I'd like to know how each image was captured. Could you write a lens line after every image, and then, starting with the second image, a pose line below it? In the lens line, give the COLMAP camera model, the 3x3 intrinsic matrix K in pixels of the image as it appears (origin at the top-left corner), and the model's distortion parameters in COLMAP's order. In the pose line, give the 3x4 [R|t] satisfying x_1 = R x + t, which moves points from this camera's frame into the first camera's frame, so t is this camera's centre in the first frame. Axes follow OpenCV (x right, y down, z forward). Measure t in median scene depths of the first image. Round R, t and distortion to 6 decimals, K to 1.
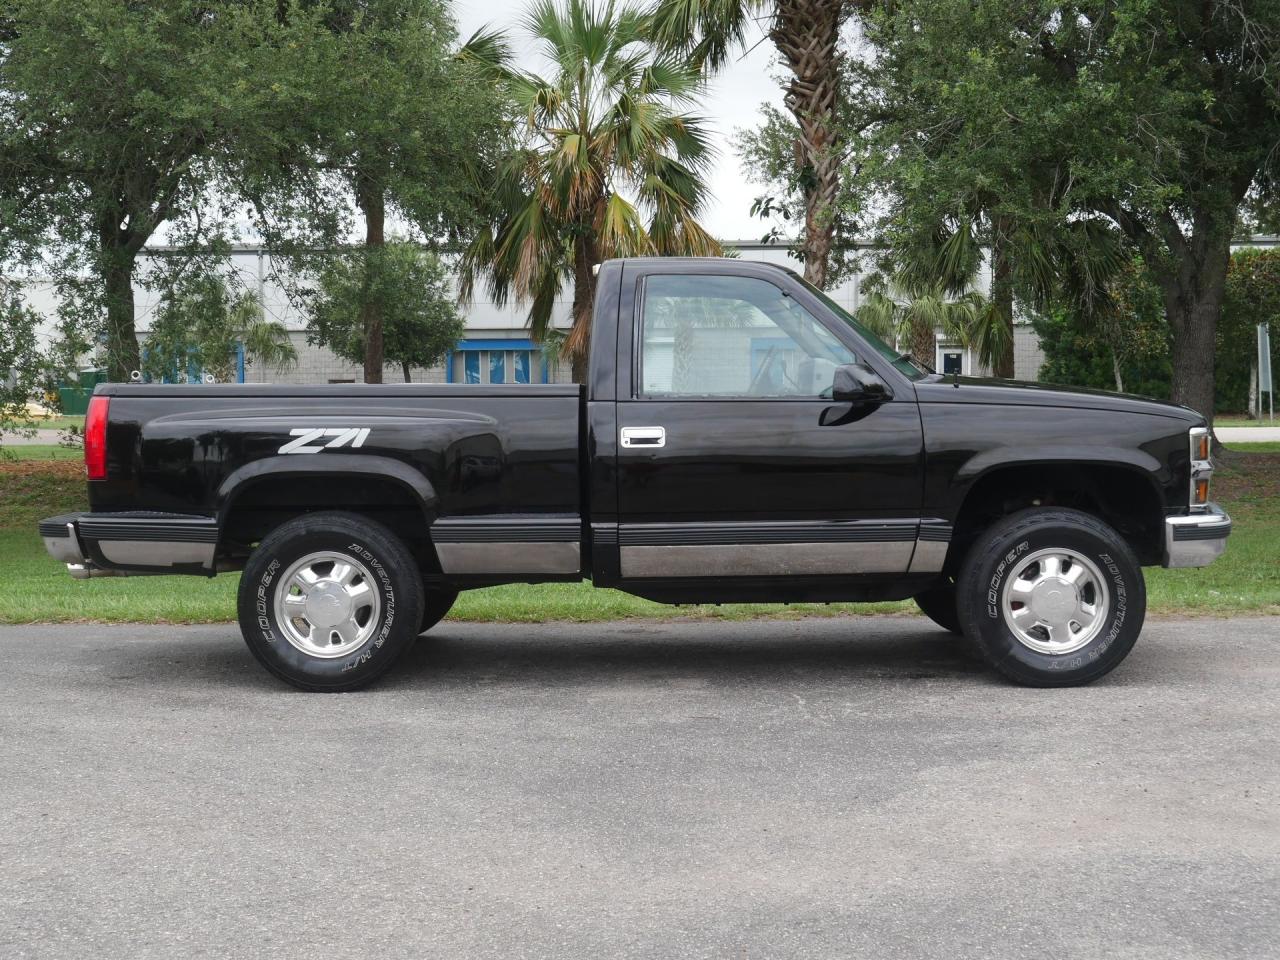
lens RADIAL K [[1818.0, 0, 638.1], [0, 1818.0, 480.7], [0, 0, 1]] dist [0.001384, -0.073911]
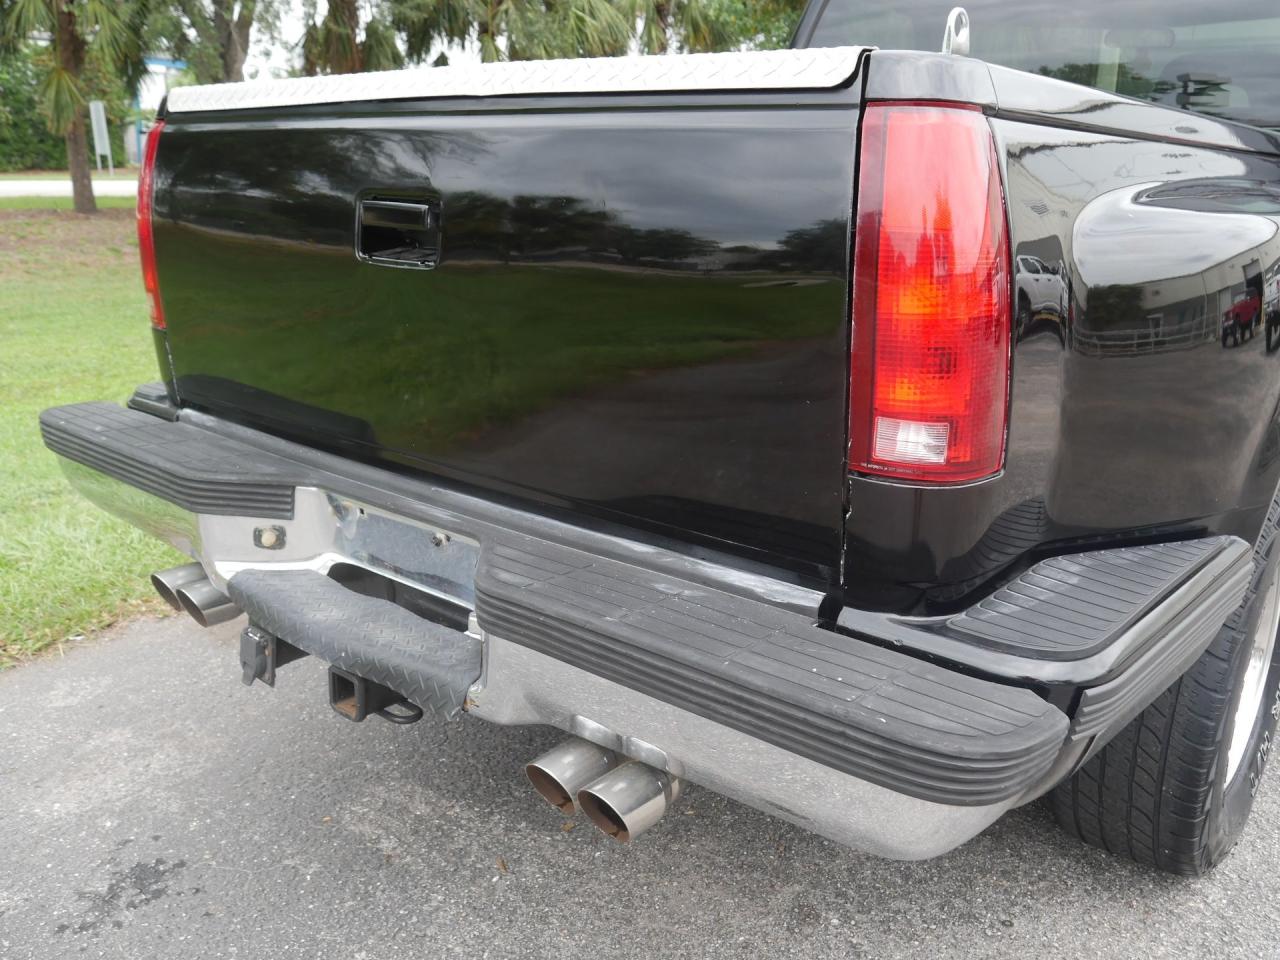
lens RADIAL K [[1095.0, 0, 643.5], [0, 1095.0, 479.5], [0, 0, 1]] dist [-0.013993, -0.004344]
pose [[0.630449, -0.193603, 0.751700, -0.149738], [0.009955, 0.970334, 0.241564, -0.012134], [-0.776167, -0.144810, 0.613673, 0.328134]]
